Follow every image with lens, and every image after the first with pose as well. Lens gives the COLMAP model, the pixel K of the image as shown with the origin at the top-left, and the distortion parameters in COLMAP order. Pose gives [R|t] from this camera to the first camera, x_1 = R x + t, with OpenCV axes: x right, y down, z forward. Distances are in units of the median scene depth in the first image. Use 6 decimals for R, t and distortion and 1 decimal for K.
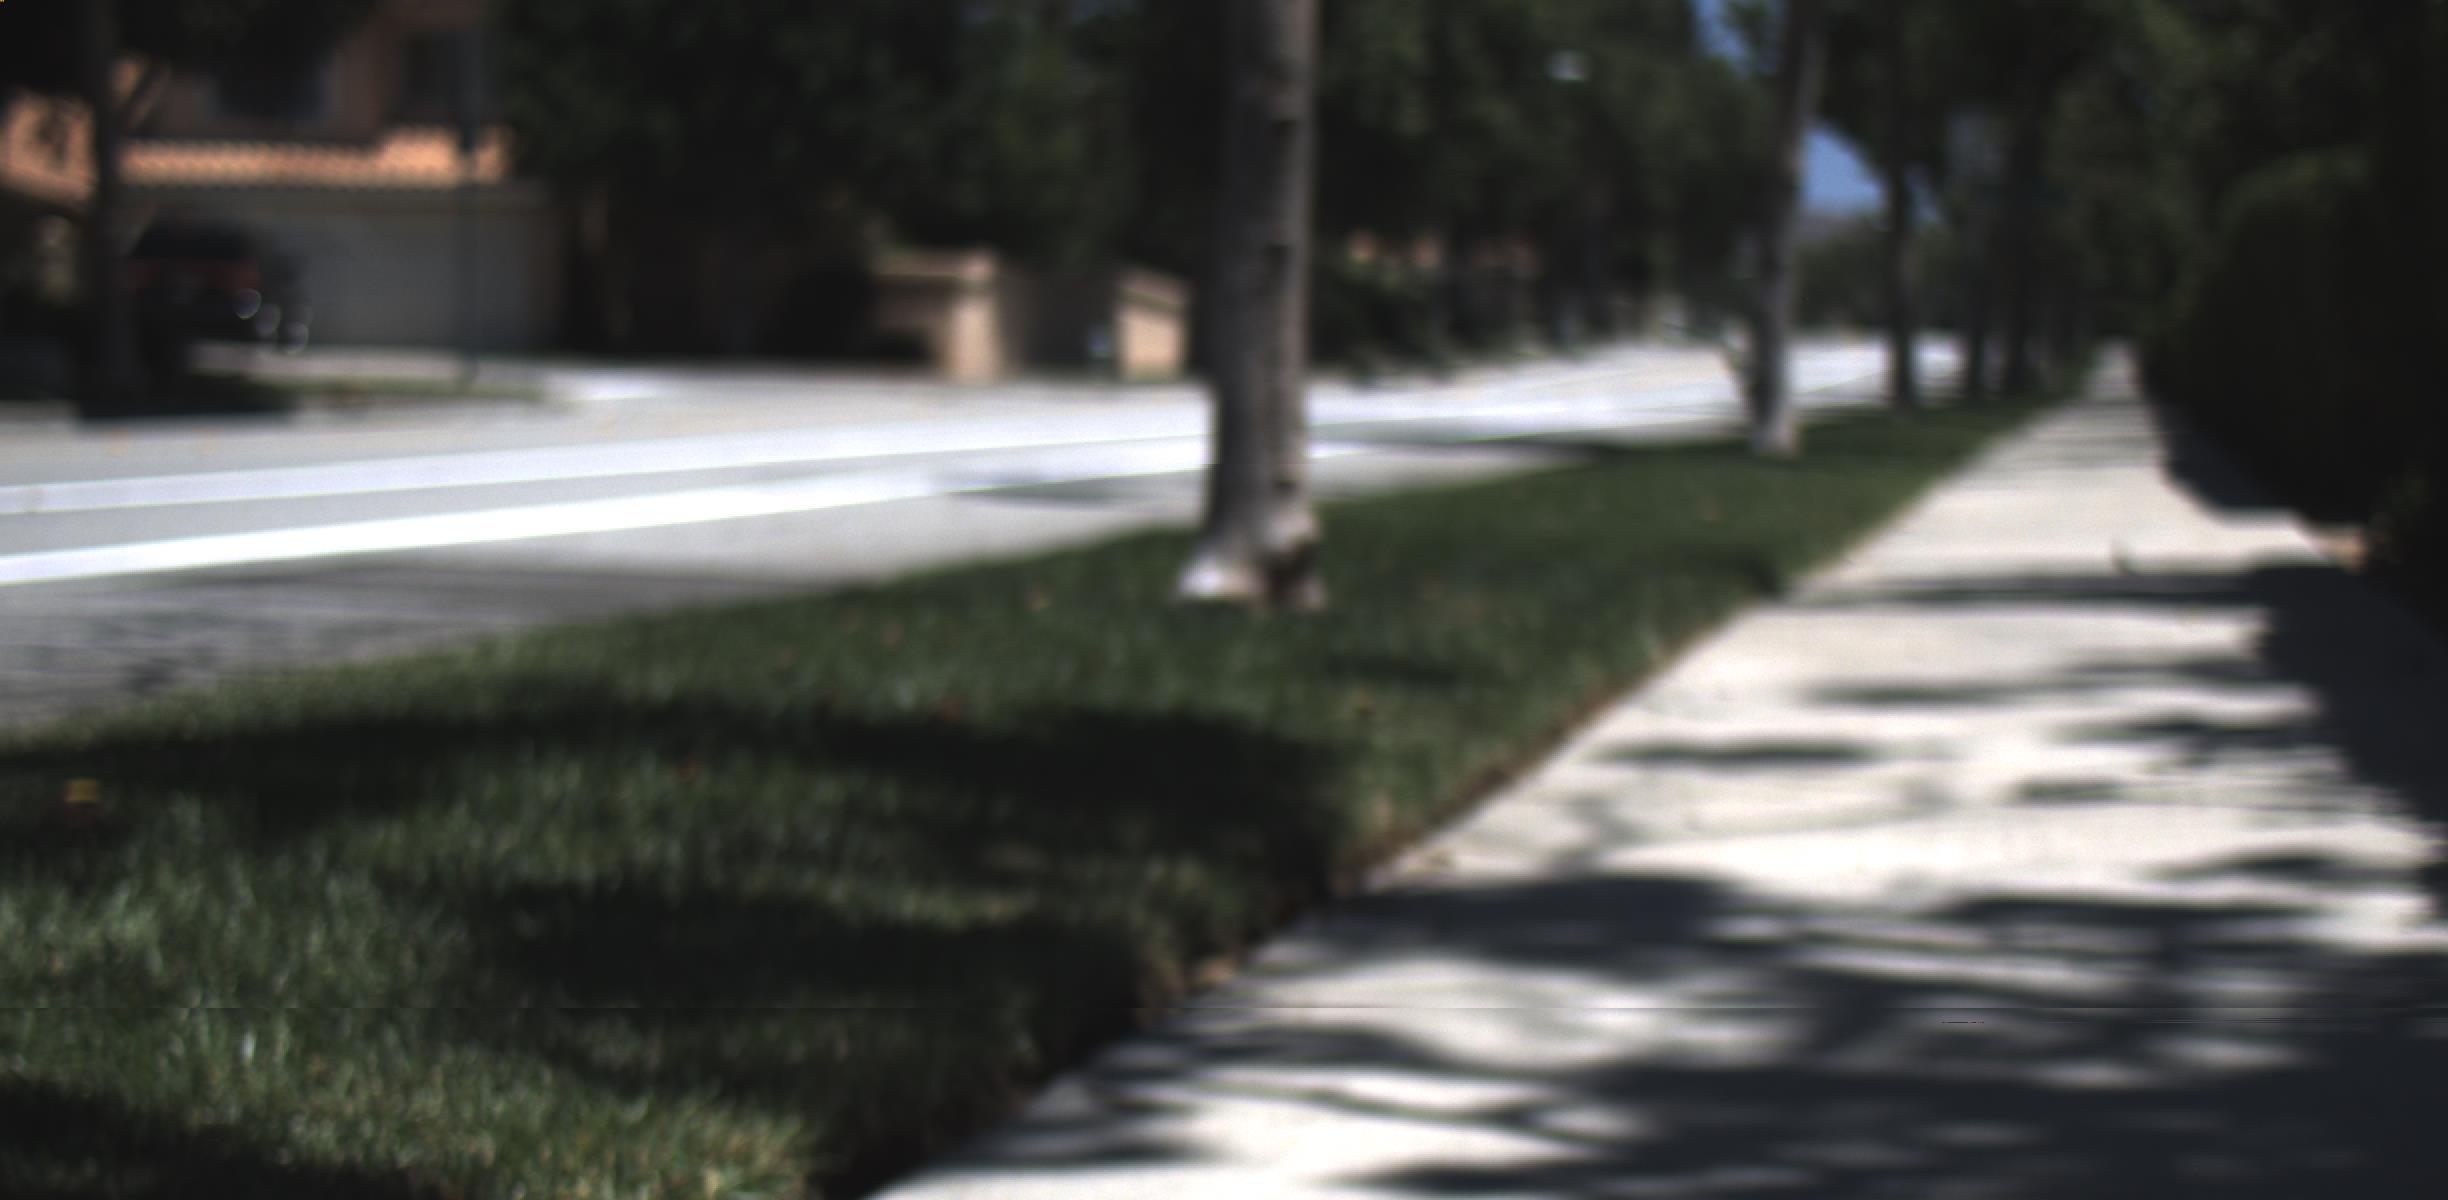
lens RADIAL K [[4775.2, 0, 1233.7], [0, 4775.2, 583.8], [0, 0, 1]] dist [0.021645, 0.000000]
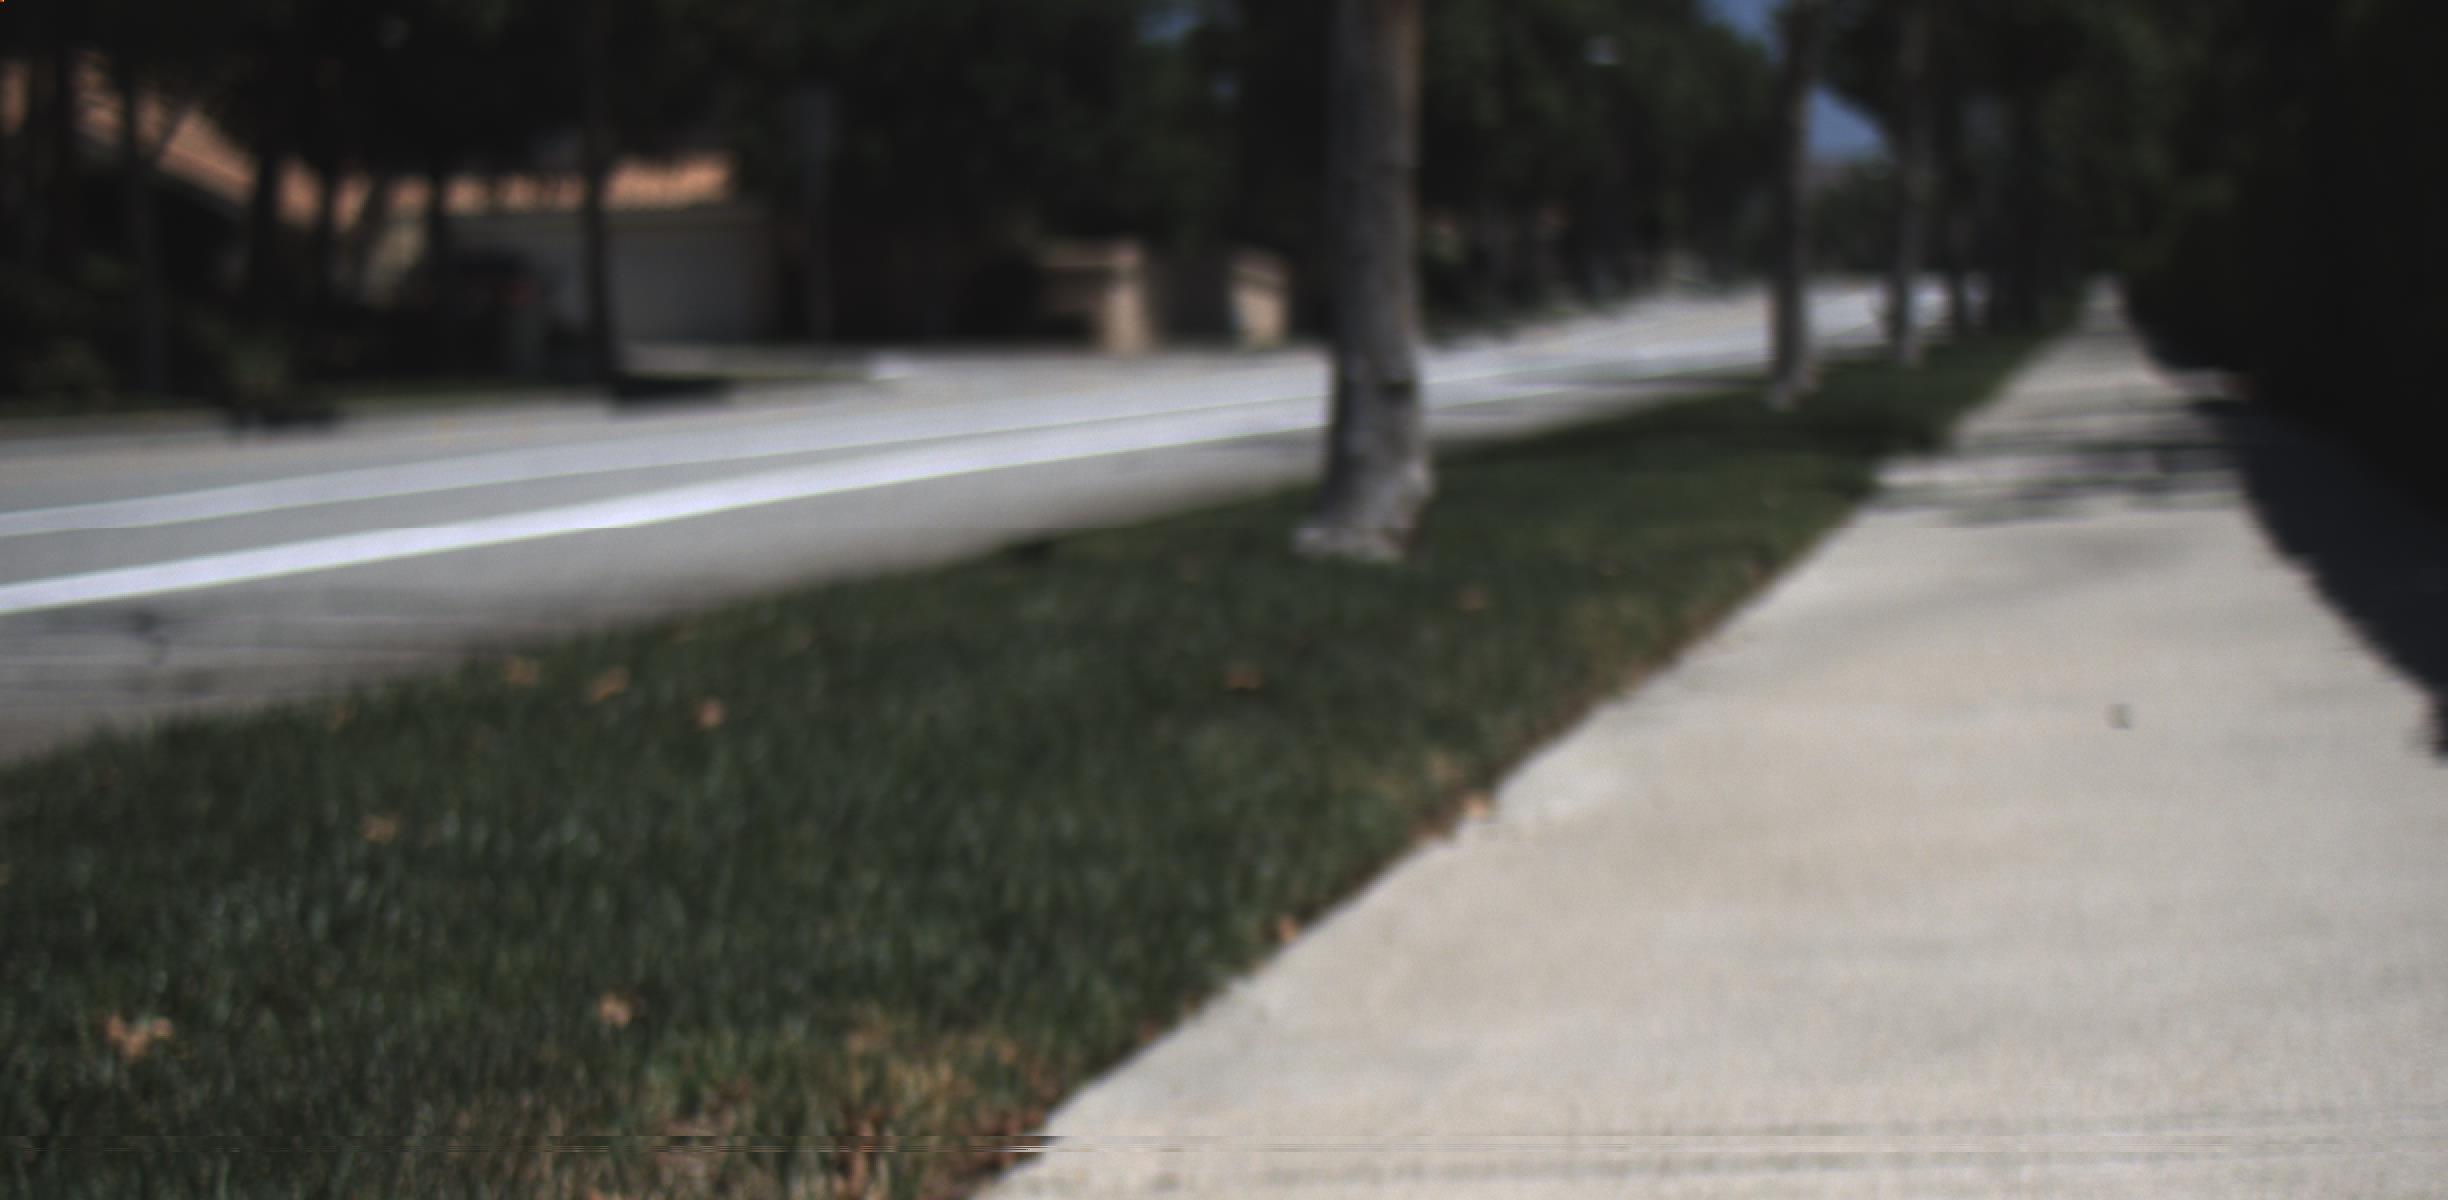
lens RADIAL K [[4823.1, 0, 1232.6], [0, 4823.1, 610.5], [0, 0, 1]] dist [-0.013800, 0.000000]
pose [[0.999086, -0.042715, 0.001671, -0.036226], [0.042693, 0.999025, 0.011256, 0.008457], [-0.002151, -0.011175, 0.999935, -0.190287]]
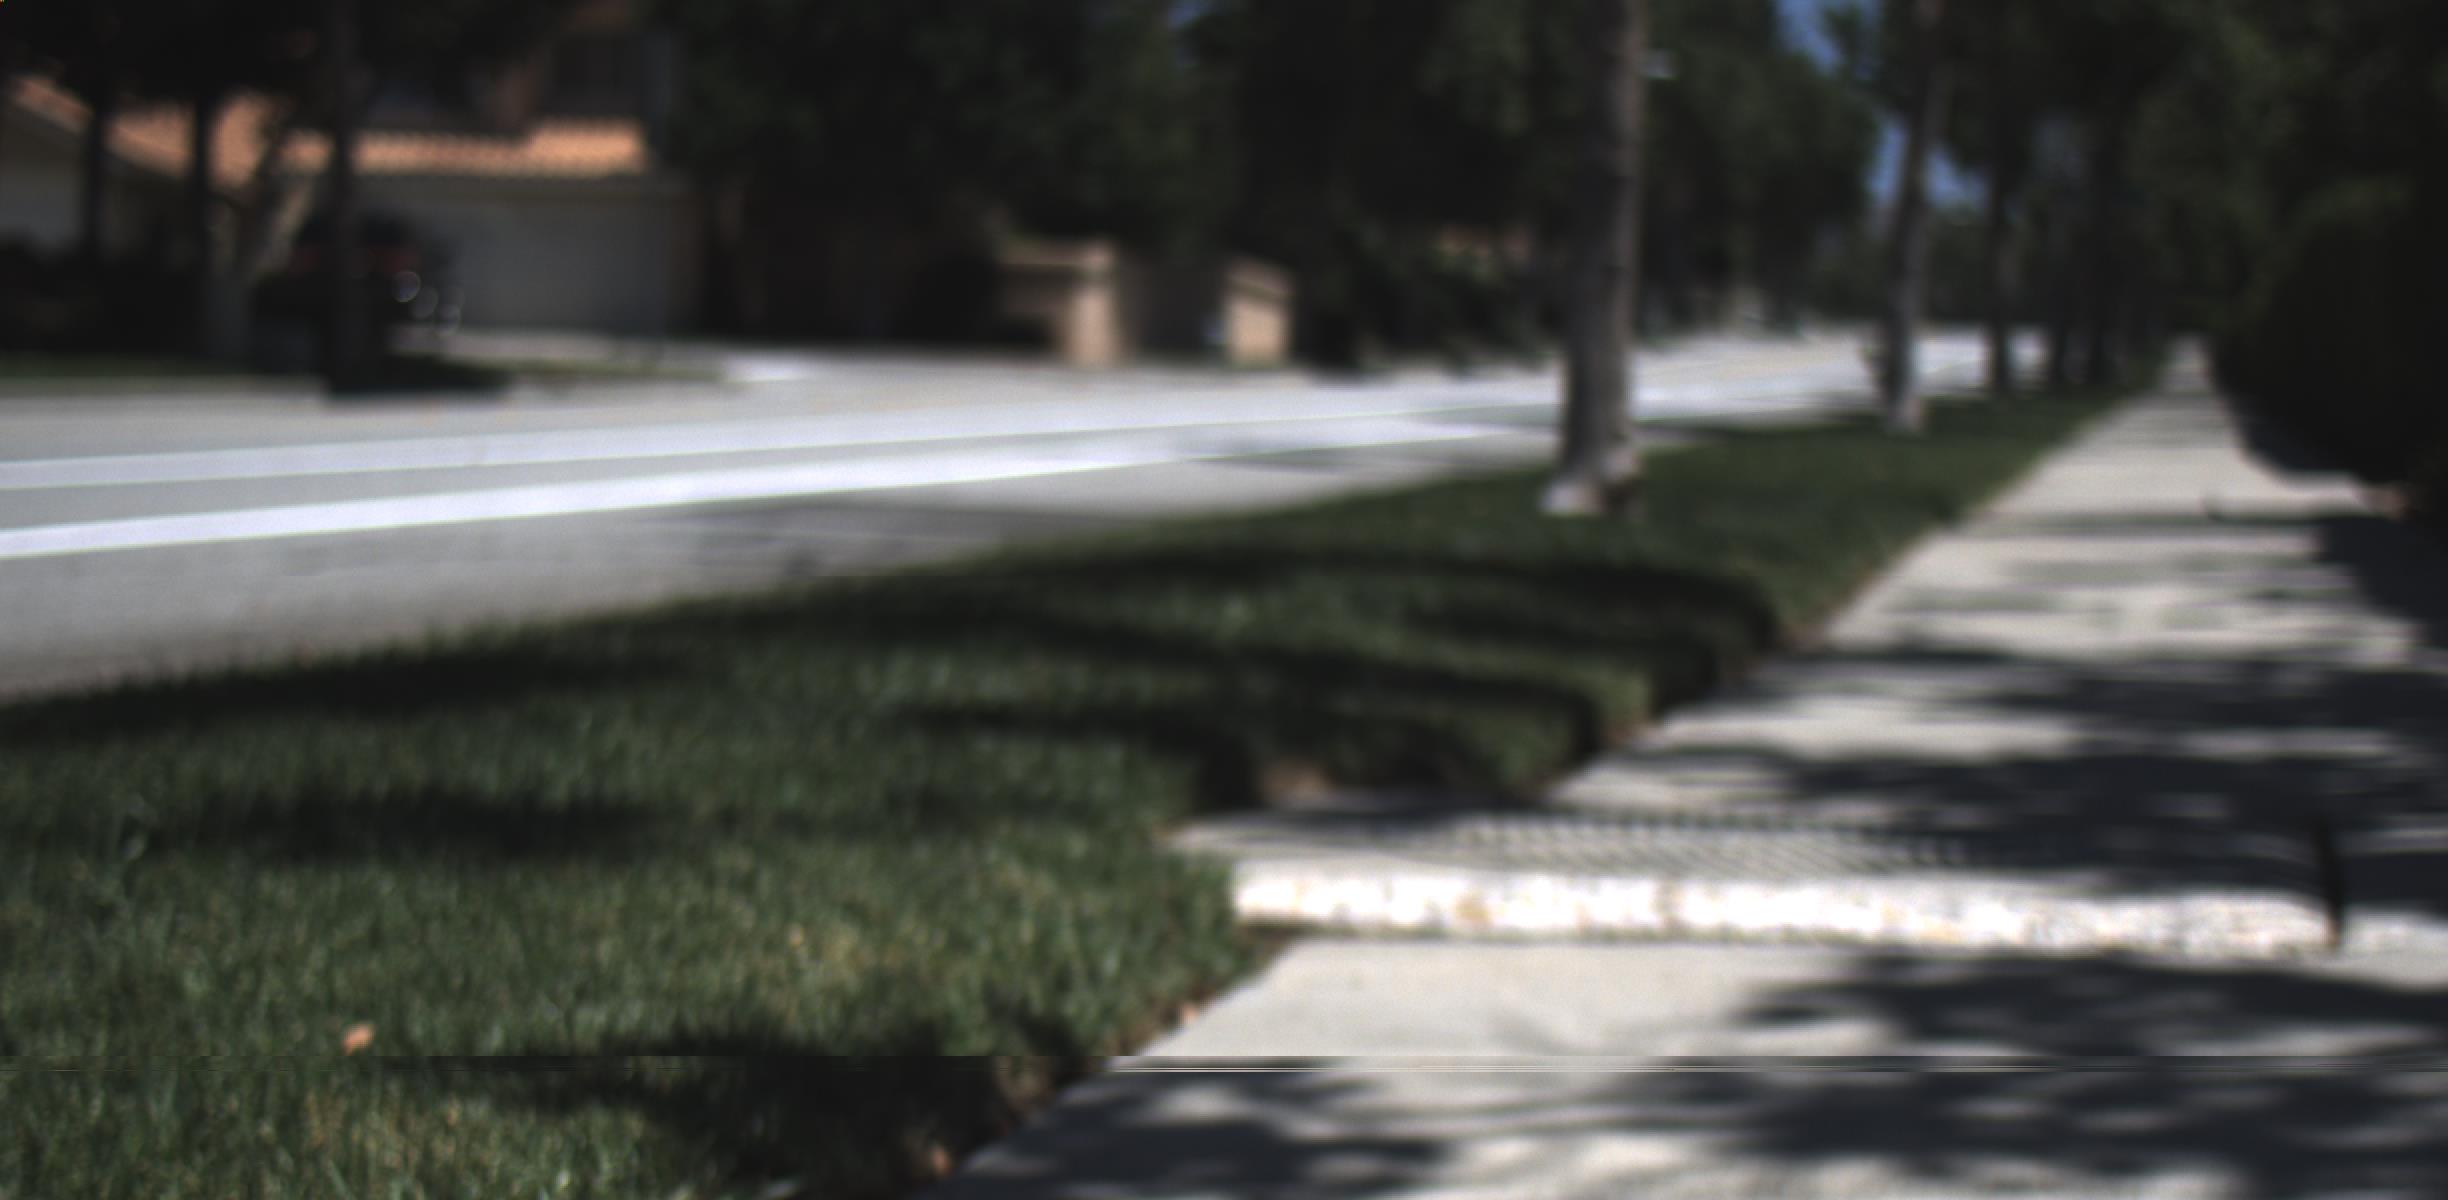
lens RADIAL K [[4775.2, 0, 1230.3], [0, 4775.2, 596.0], [0, 0, 1]] dist [0.021645, 0.000000]
pose [[0.999859, 0.008350, -0.014560, -0.009487], [-0.008278, 0.999953, 0.005014, 0.002478], [0.014602, -0.004892, 0.999881, -0.046774]]
